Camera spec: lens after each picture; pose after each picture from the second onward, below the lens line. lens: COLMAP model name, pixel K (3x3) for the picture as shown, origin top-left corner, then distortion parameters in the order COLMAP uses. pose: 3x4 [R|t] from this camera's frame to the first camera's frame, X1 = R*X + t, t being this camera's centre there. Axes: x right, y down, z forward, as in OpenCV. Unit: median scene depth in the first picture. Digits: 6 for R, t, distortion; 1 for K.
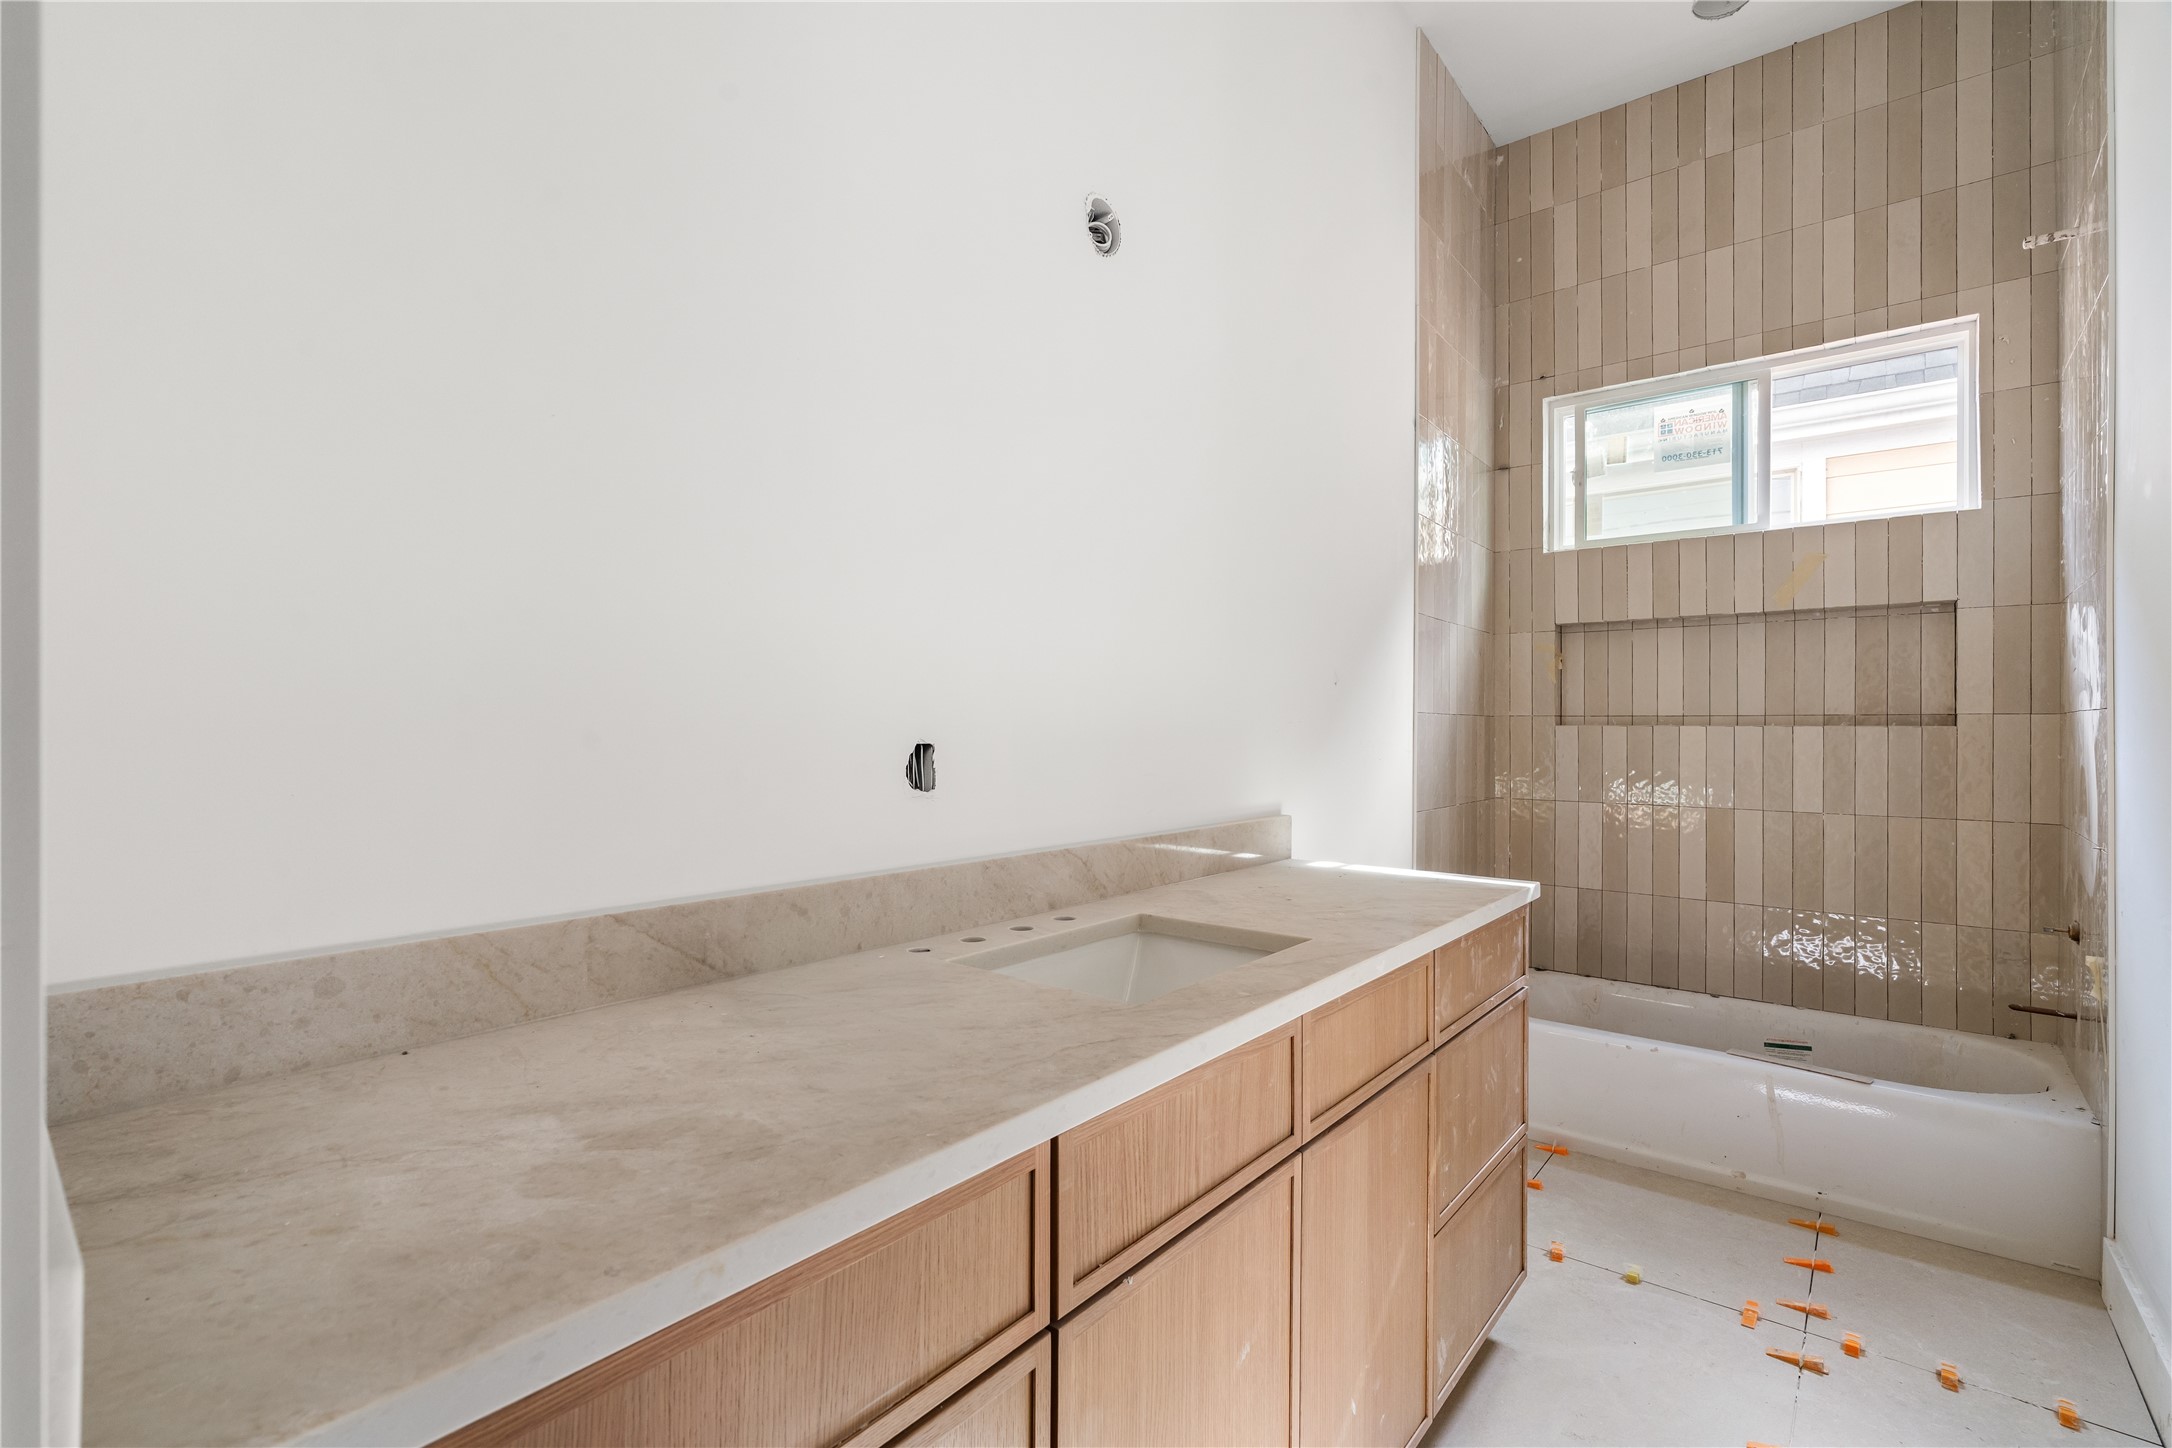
lens RADIAL K [[968.8, 0, 1080.6], [0, 968.8, 729.7], [0, 0, 1]] dist [-0.010375, 0.003522]
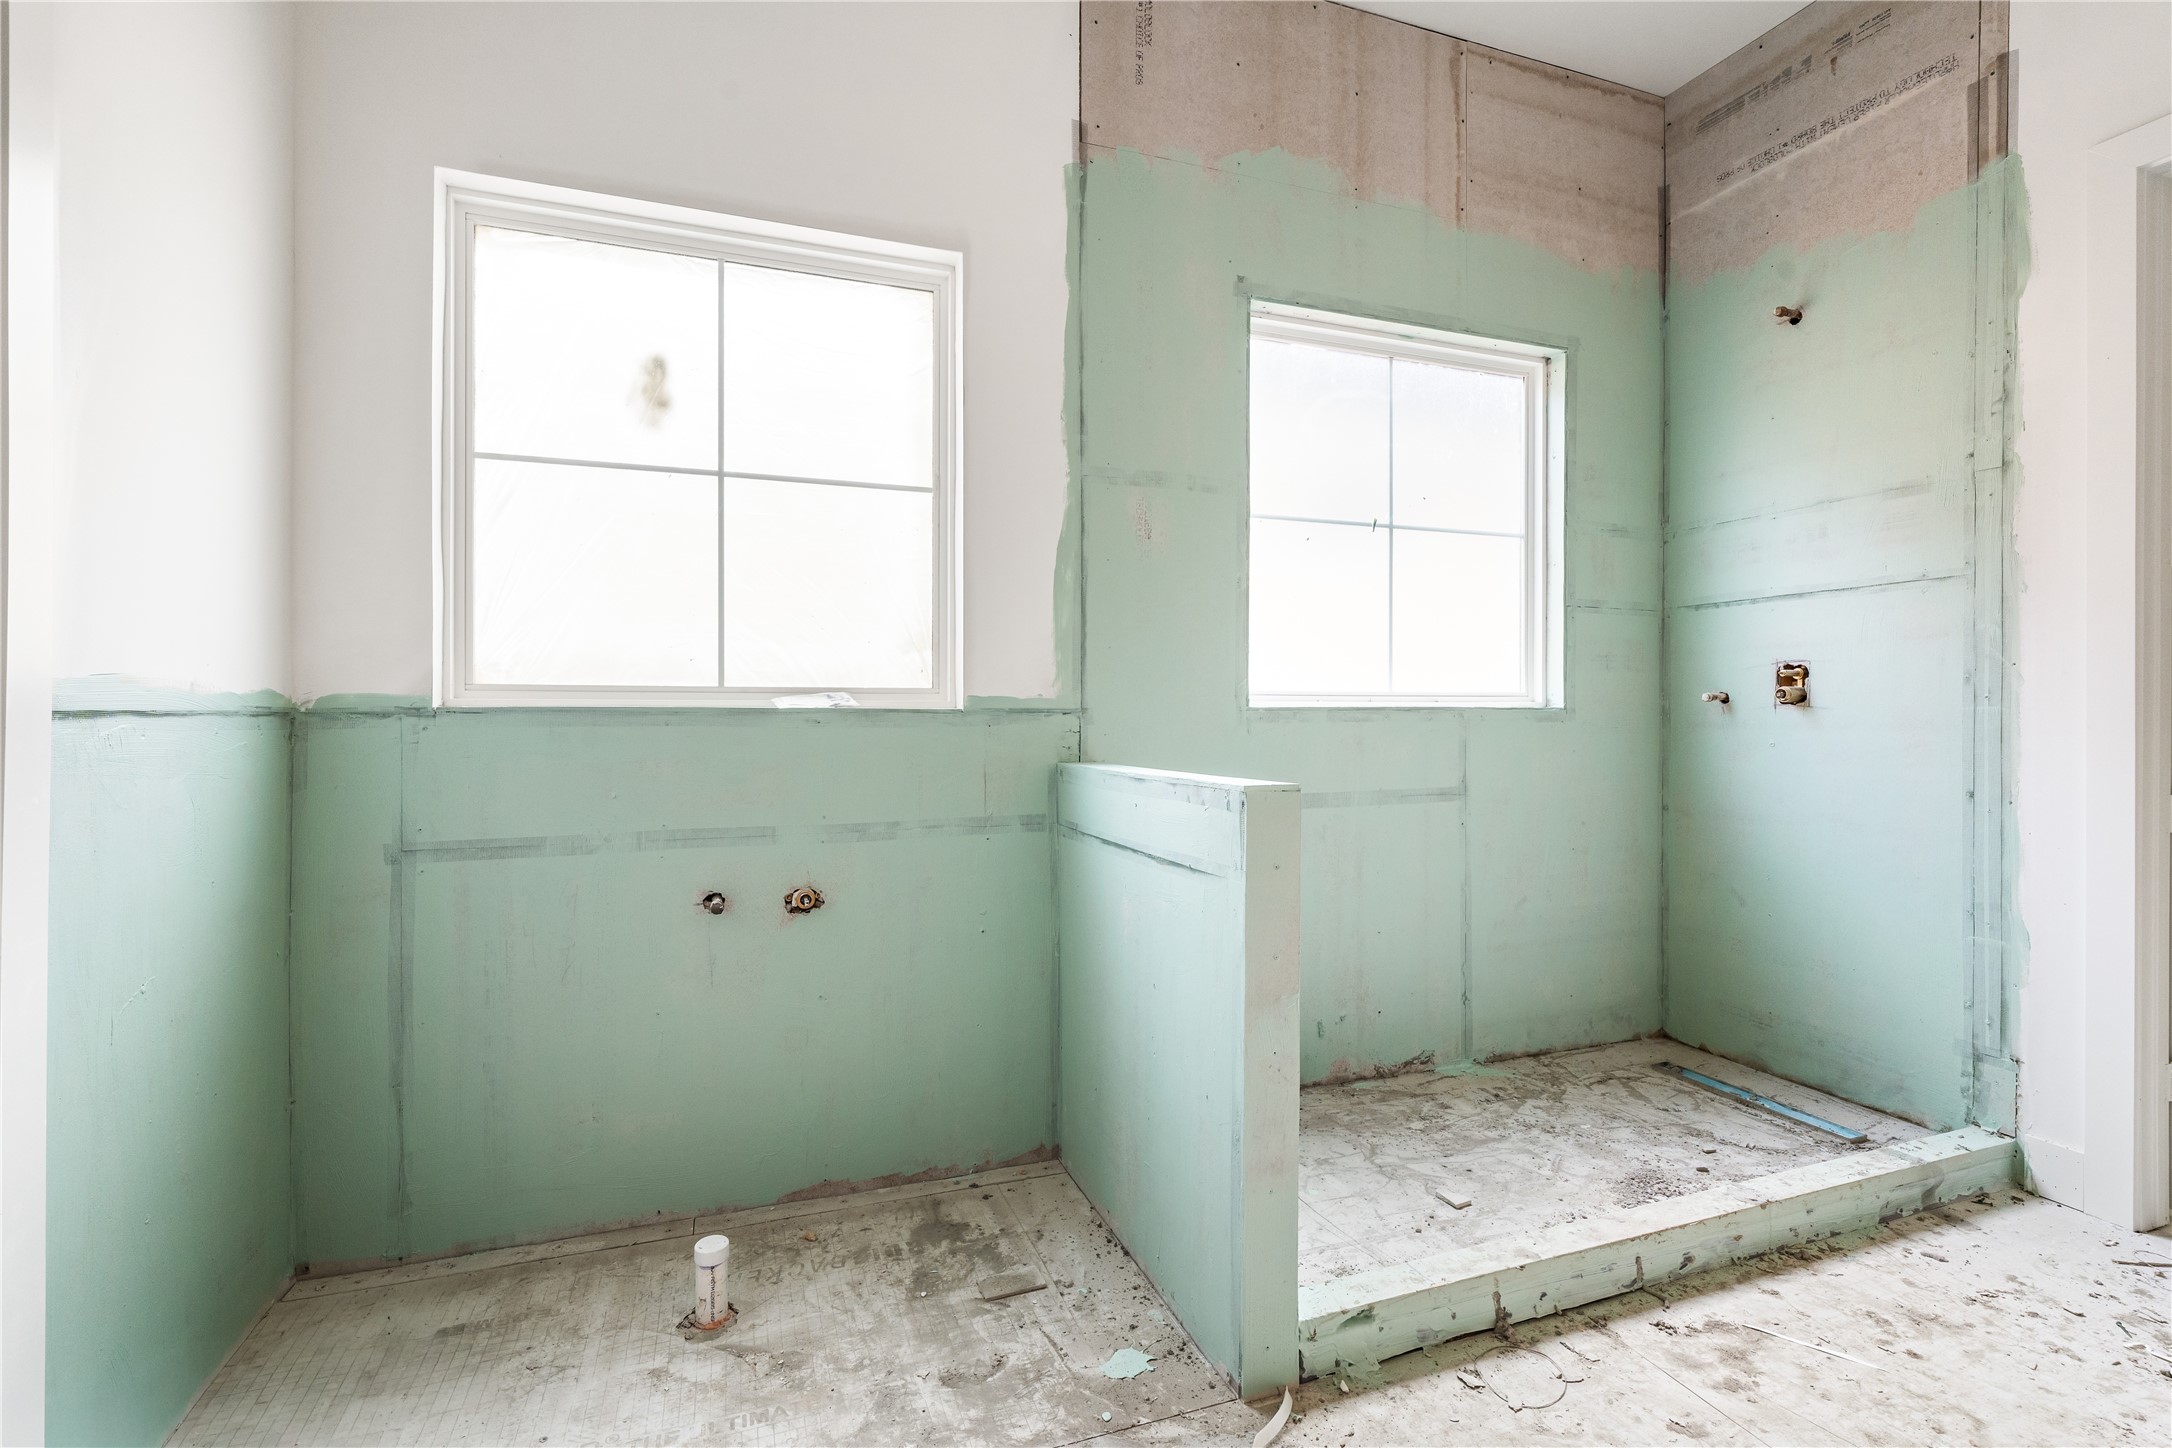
lens RADIAL K [[968.8, 0, 1081.4], [0, 968.8, 721.4], [0, 0, 1]] dist [-0.010375, 0.003522]
pose [[0.508694, -0.002091, 0.860945, 0.309751], [-0.005056, 0.999973, 0.005416, -0.149908], [-0.860933, -0.007108, 0.508670, 0.644381]]
